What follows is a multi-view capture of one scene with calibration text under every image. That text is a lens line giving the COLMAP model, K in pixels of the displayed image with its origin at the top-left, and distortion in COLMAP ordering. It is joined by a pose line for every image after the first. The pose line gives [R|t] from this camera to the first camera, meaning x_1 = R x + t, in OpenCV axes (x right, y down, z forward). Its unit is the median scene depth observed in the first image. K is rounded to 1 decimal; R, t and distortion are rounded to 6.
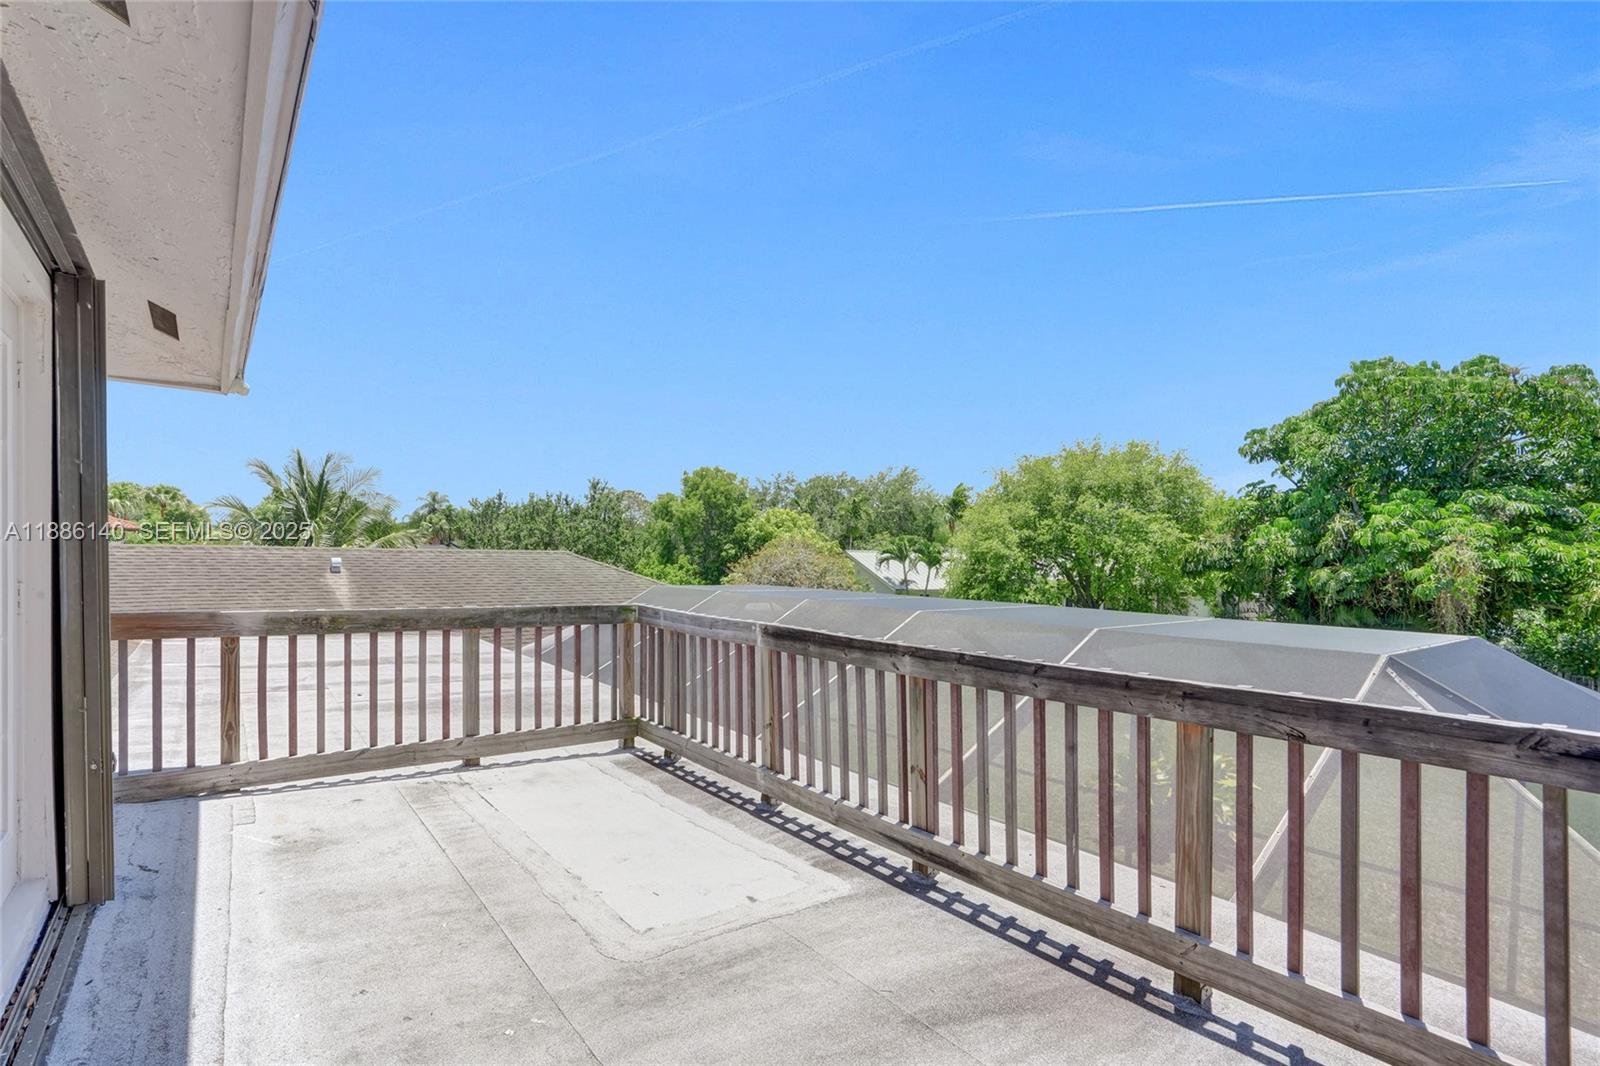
lens RADIAL K [[858.9, 0, 800.0], [0, 858.9, 533.0], [0, 0, 1]] dist [-0.002453, 0.000182]
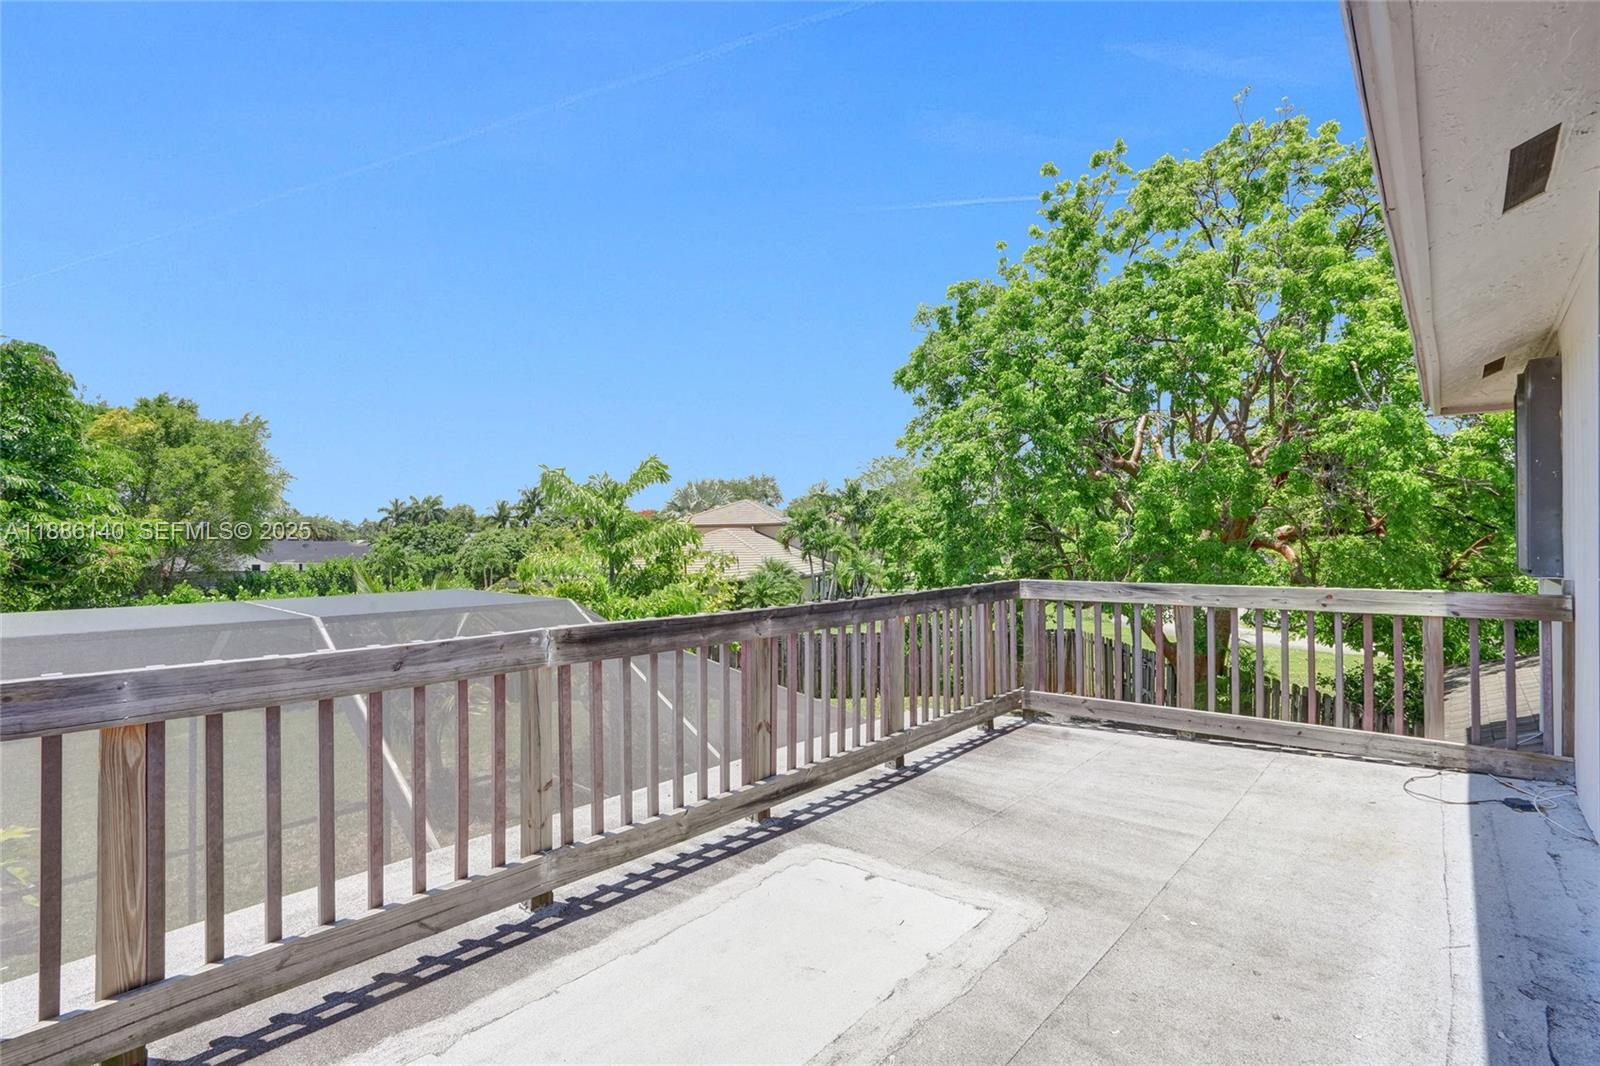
lens RADIAL K [[740.2, 0, 797.0], [0, 740.2, 540.1], [0, 0, 1]] dist [-0.002154, 0.007413]
pose [[-0.243342, -0.005604, 0.969924, -0.740018], [-0.036755, 0.999318, -0.003447, 0.025113], [-0.969244, -0.036488, -0.243382, 1.093629]]
